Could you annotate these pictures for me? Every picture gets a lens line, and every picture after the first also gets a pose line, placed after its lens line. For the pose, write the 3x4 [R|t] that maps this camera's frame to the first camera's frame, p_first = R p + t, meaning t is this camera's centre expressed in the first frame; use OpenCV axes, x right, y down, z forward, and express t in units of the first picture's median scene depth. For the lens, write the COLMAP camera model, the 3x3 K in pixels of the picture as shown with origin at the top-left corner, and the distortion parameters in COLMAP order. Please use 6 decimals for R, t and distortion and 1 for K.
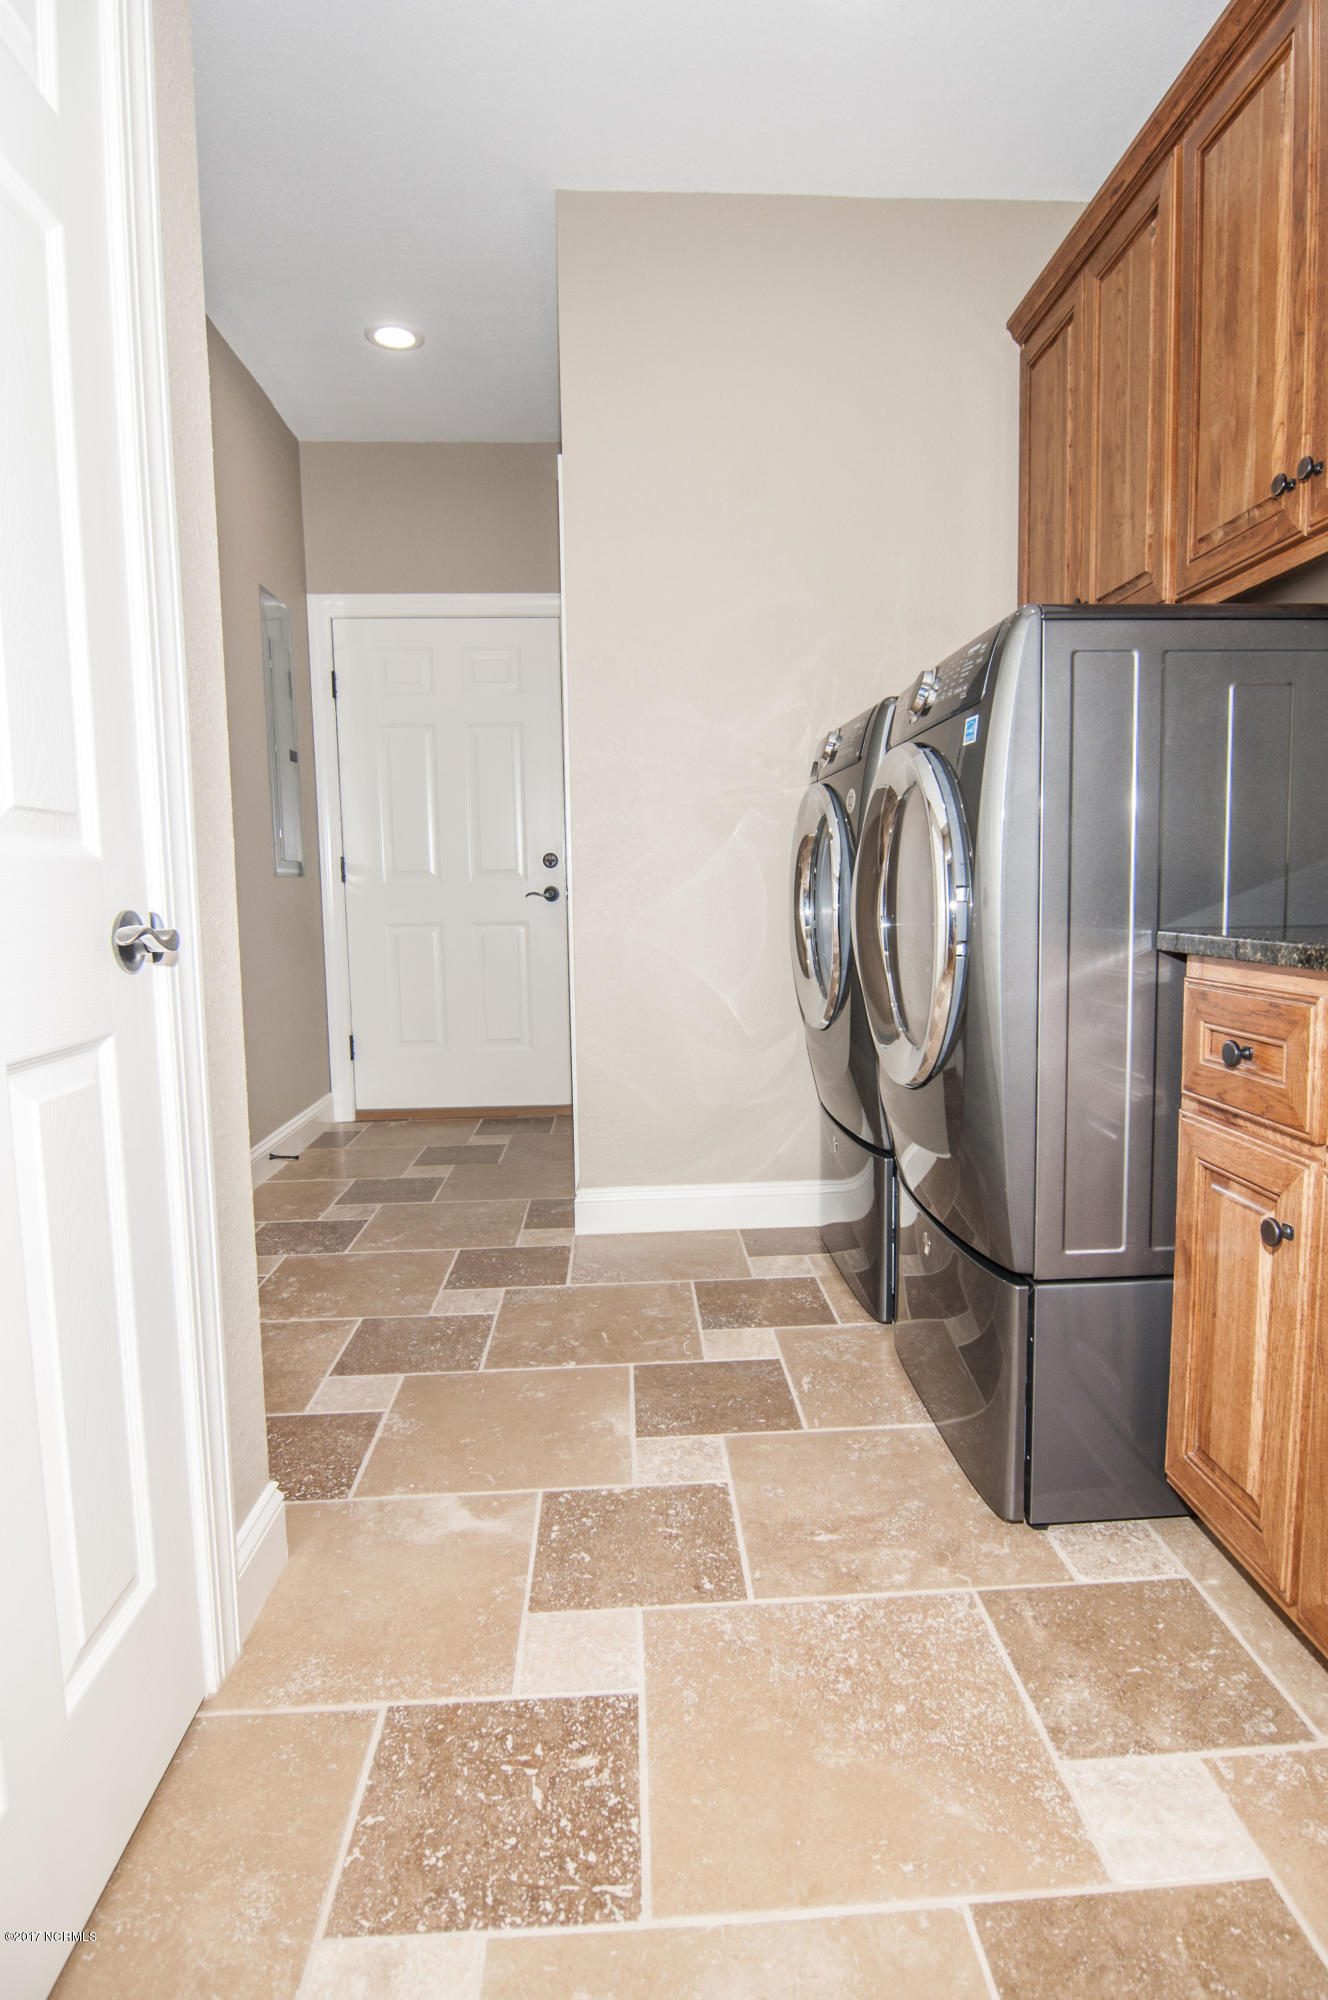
lens RADIAL K [[1090.0, 0, 692.6], [0, 1090.0, 1005.1], [0, 0, 1]] dist [-0.018075, -0.003578]
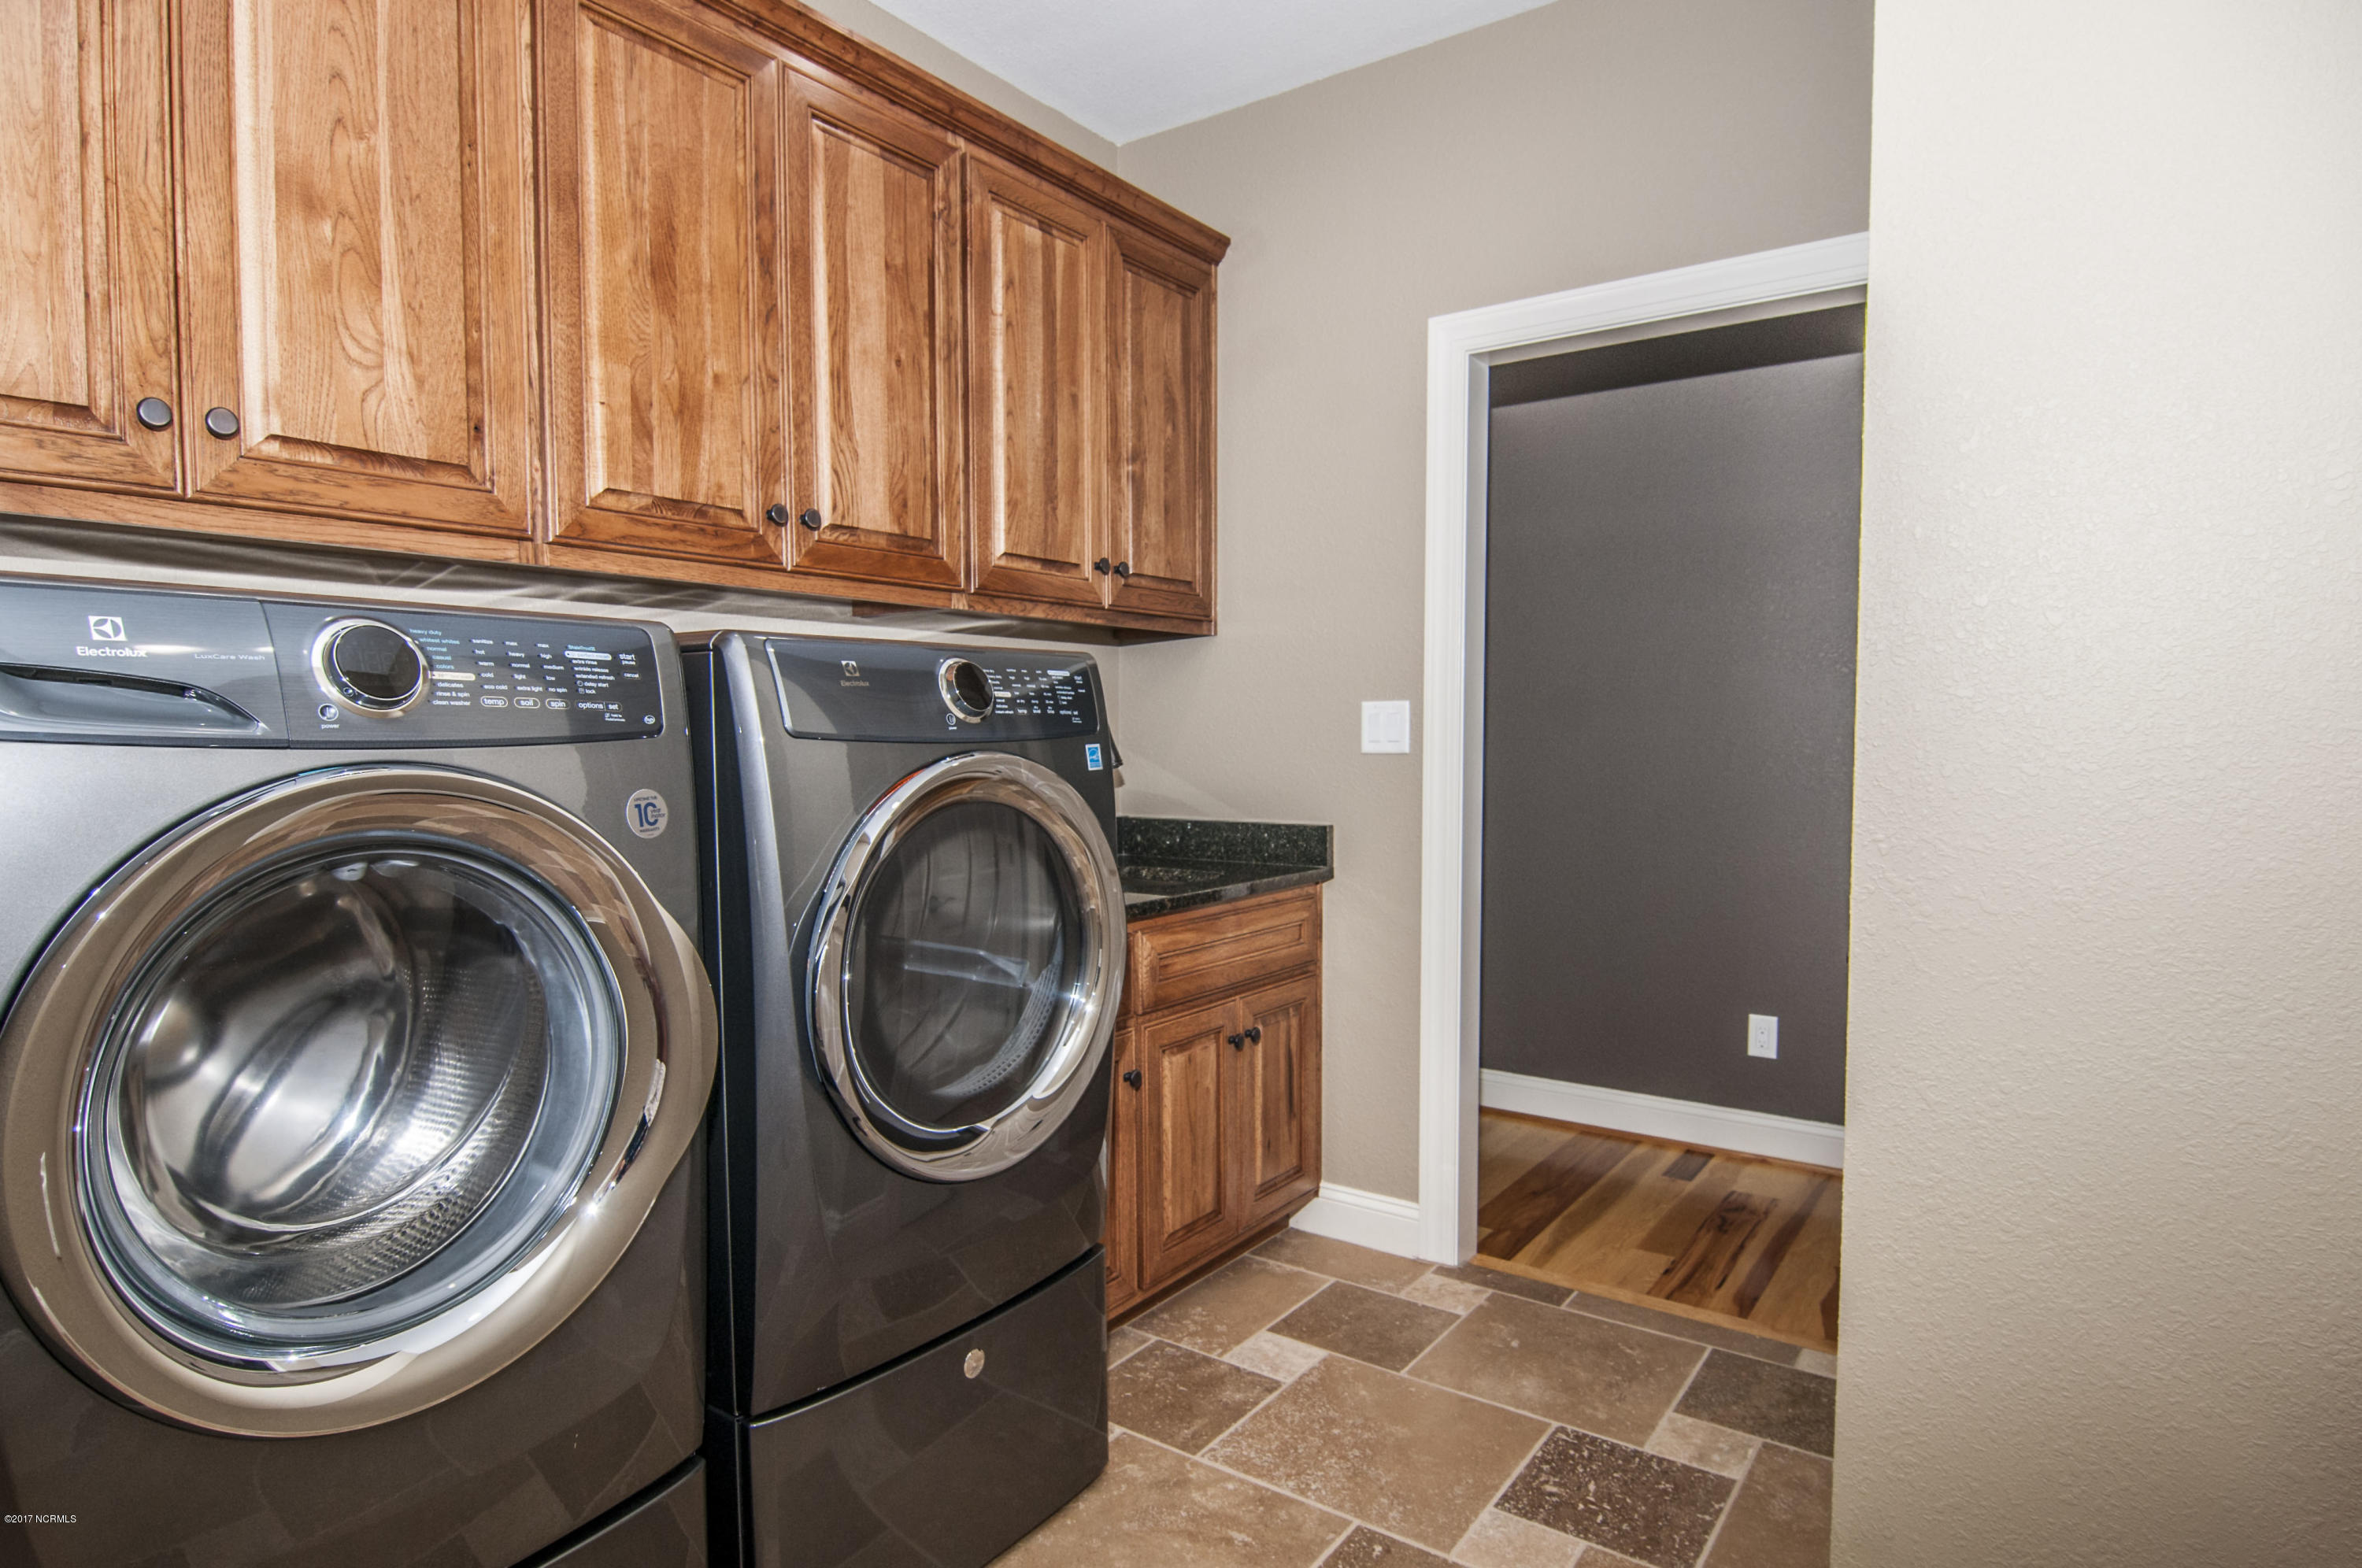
lens RADIAL K [[1287.2, 0, 1184.5], [0, 1287.2, 812.8], [0, 0, 1]] dist [-0.018075, -0.003578]
pose [[-0.774760, -0.020711, 0.631916, -0.757499], [0.088605, 0.986043, 0.140952, -0.459448], [-0.626016, 0.165195, -0.762112, 2.394227]]
